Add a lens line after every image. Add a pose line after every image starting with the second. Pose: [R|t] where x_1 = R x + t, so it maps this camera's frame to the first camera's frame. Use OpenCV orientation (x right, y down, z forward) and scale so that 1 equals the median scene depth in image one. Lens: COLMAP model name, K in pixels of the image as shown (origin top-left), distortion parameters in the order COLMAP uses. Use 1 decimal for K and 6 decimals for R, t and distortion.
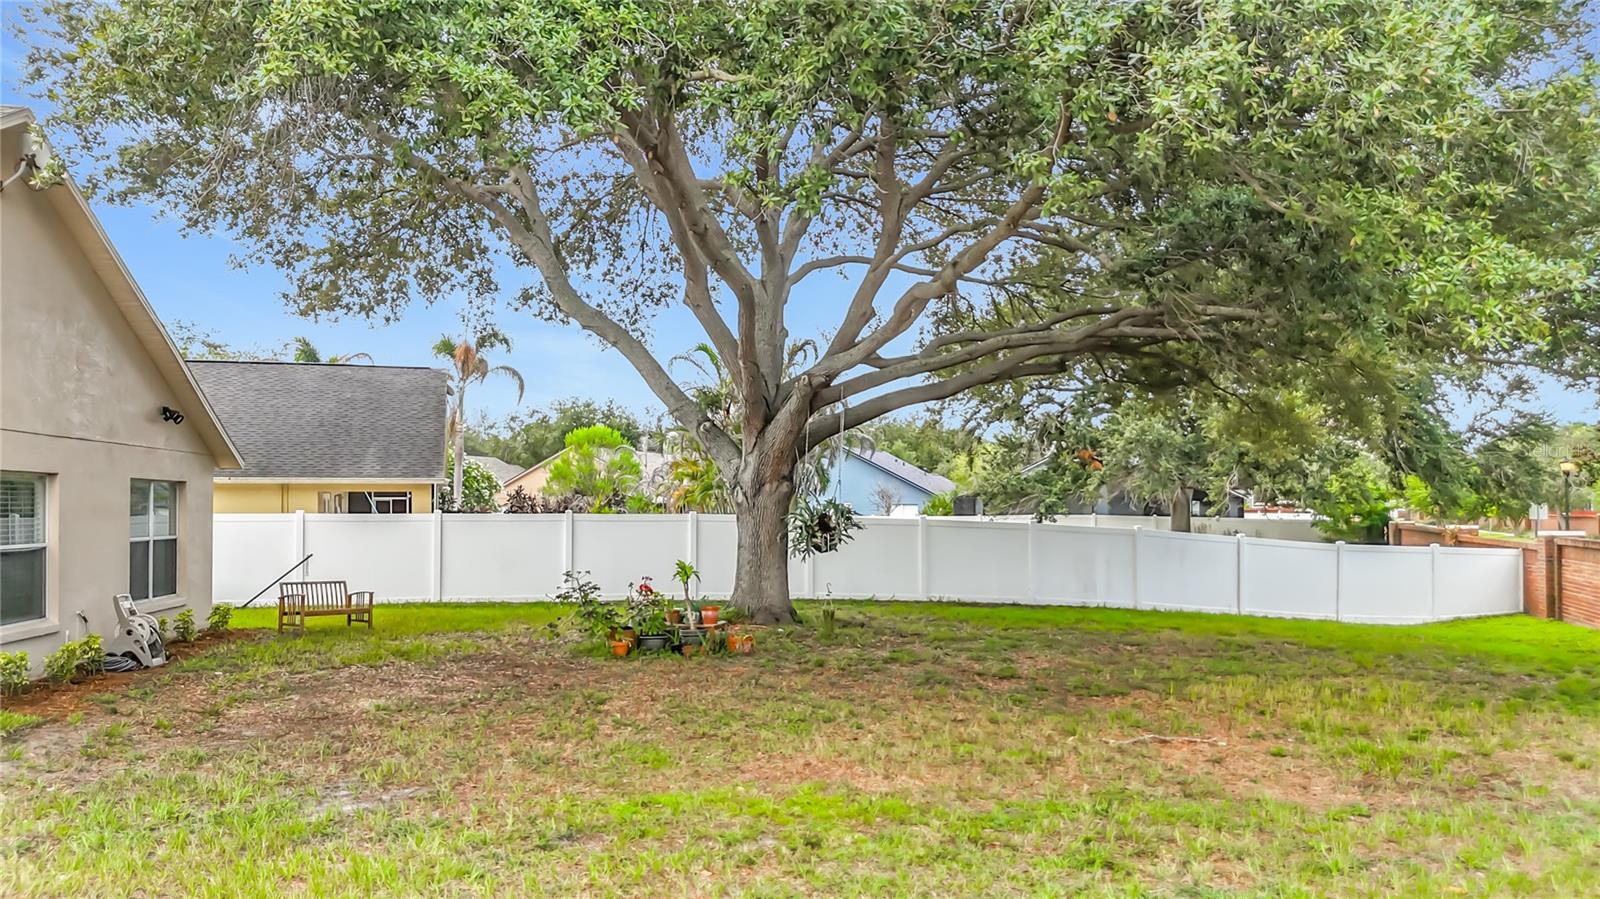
lens RADIAL K [[1189.5, 0, 797.5], [0, 1189.5, 488.5], [0, 0, 1]] dist [0.053715, -0.073195]
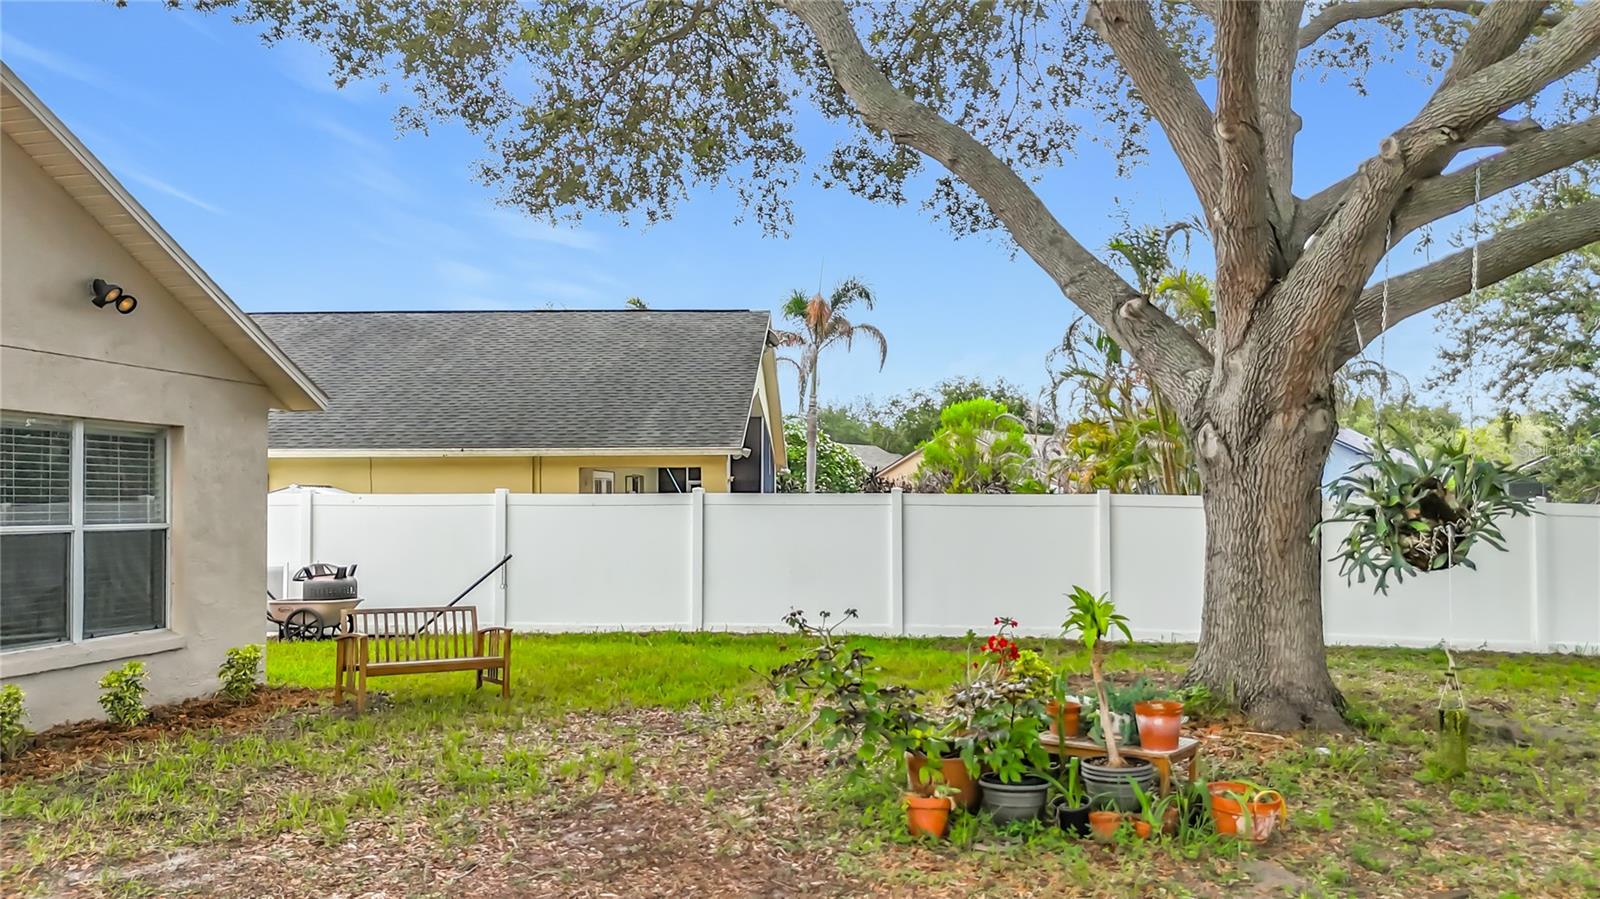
lens RADIAL K [[1221.4, 0, 834.4], [0, 1221.4, 472.9], [0, 0, 1]] dist [0.057001, -0.079244]
pose [[0.955545, -0.009123, -0.294705, -0.048325], [0.006209, 0.999922, -0.010822, 0.022118], [0.294781, 0.008511, 0.955527, 0.502188]]
